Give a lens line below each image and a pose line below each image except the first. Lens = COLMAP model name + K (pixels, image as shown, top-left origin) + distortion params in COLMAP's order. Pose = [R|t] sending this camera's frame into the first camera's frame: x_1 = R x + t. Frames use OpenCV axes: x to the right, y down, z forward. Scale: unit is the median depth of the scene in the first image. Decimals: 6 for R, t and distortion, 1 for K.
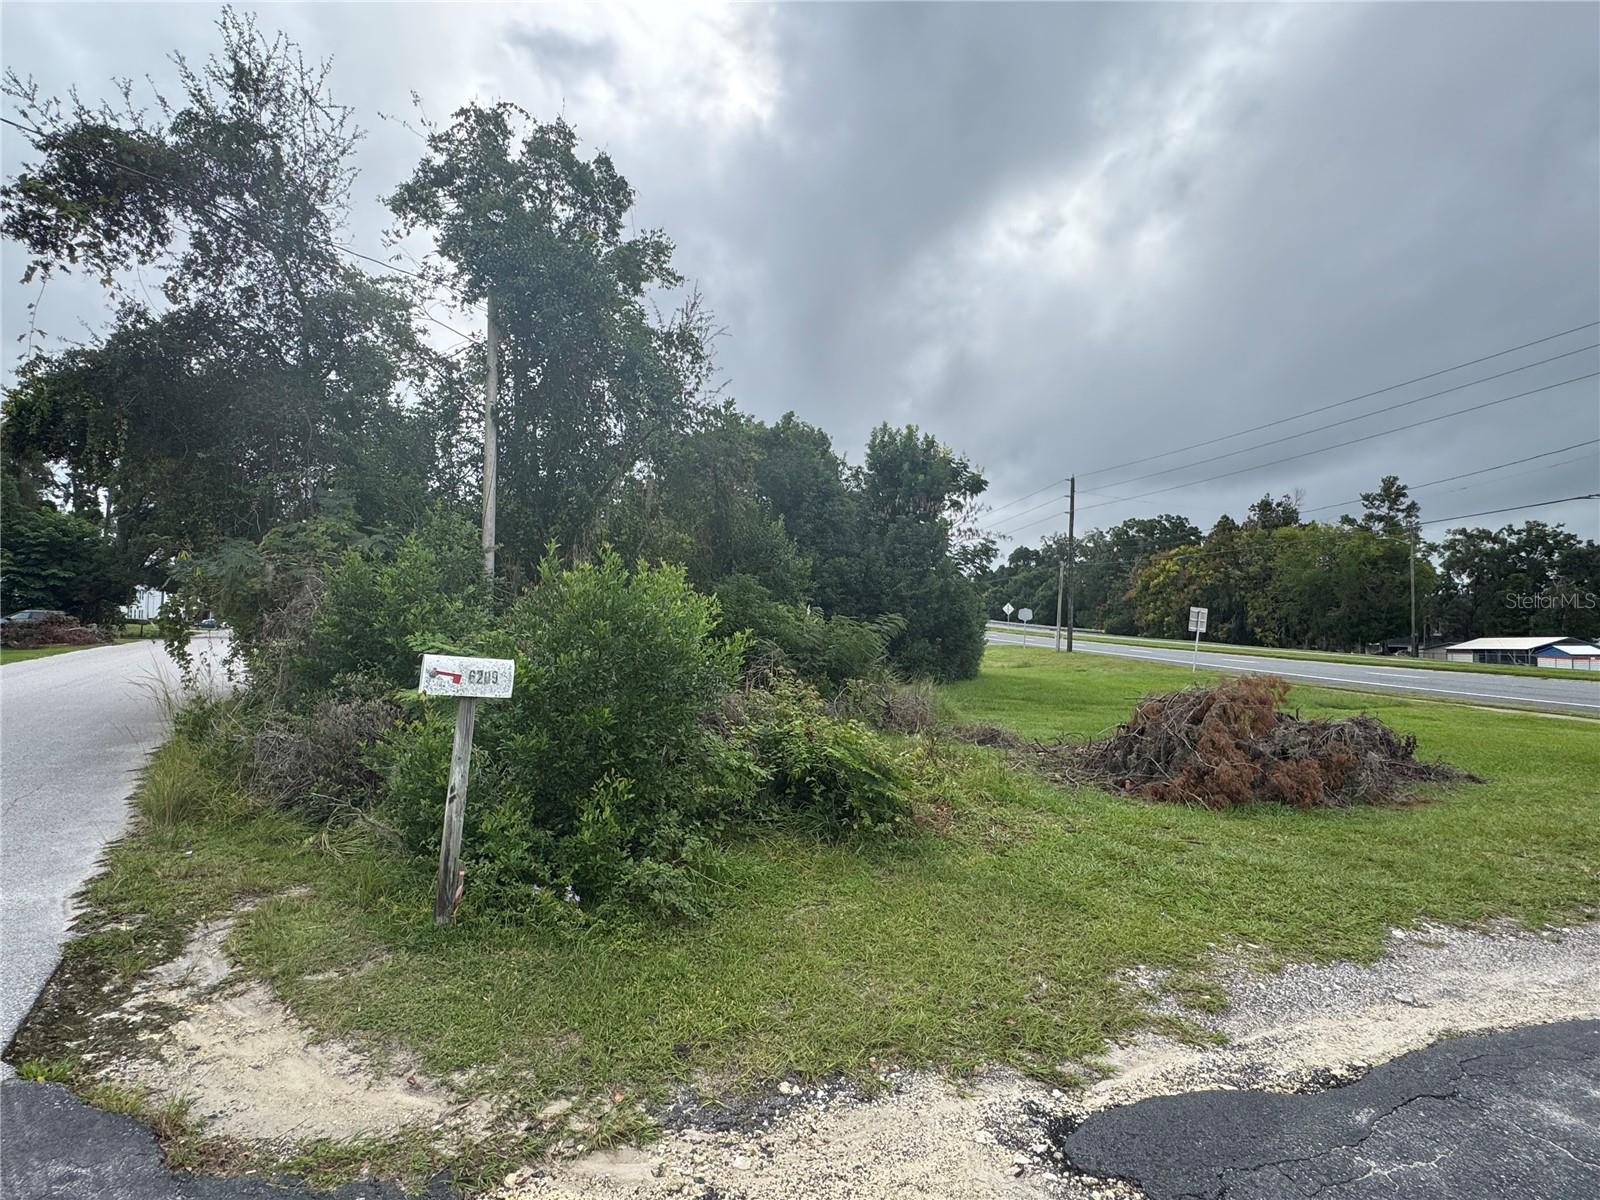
lens RADIAL K [[795.7, 0, 800.1], [0, 795.7, 602.5], [0, 0, 1]] dist [0.000192, -0.000276]
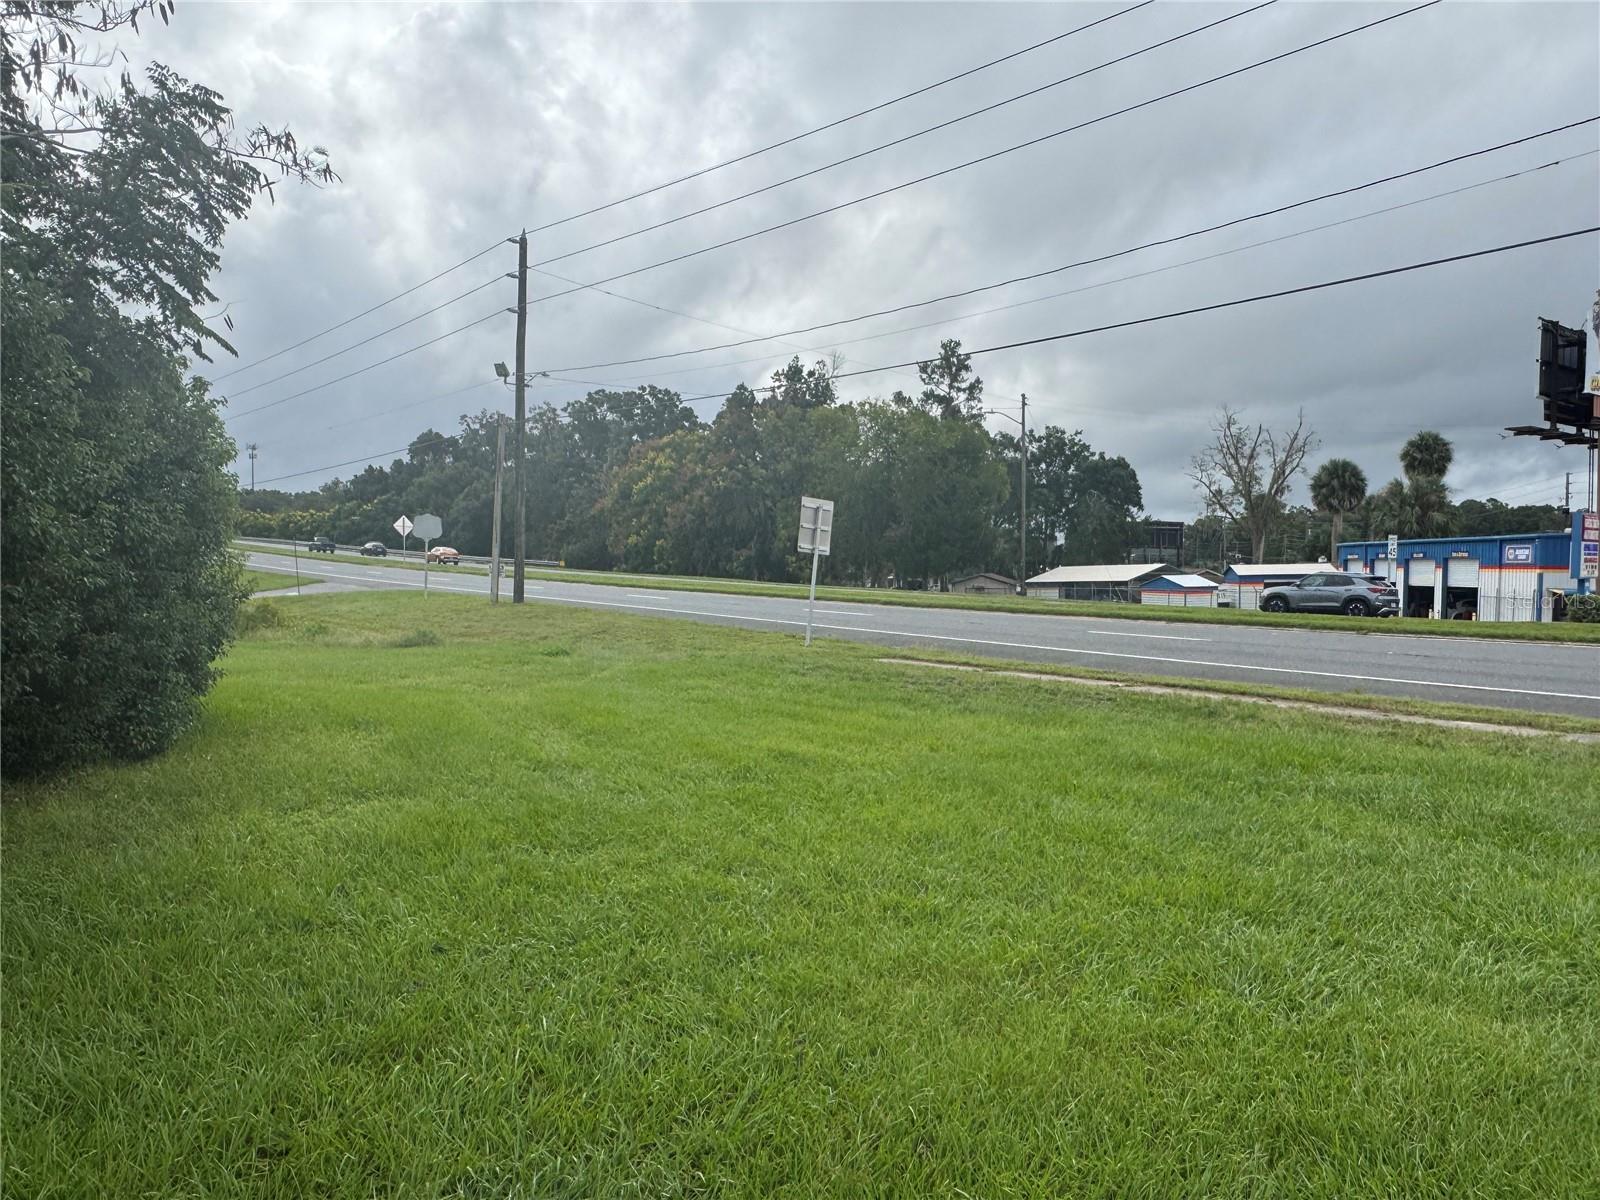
lens RADIAL K [[1116.8, 0, 800.6], [0, 1116.8, 596.9], [0, 0, 1]] dist [0.008022, 0.000349]
pose [[0.832563, -0.025697, 0.553333, 0.063206], [-0.008891, 0.998175, 0.059732, 0.009835], [-0.553858, -0.054650, 0.830815, 0.204040]]
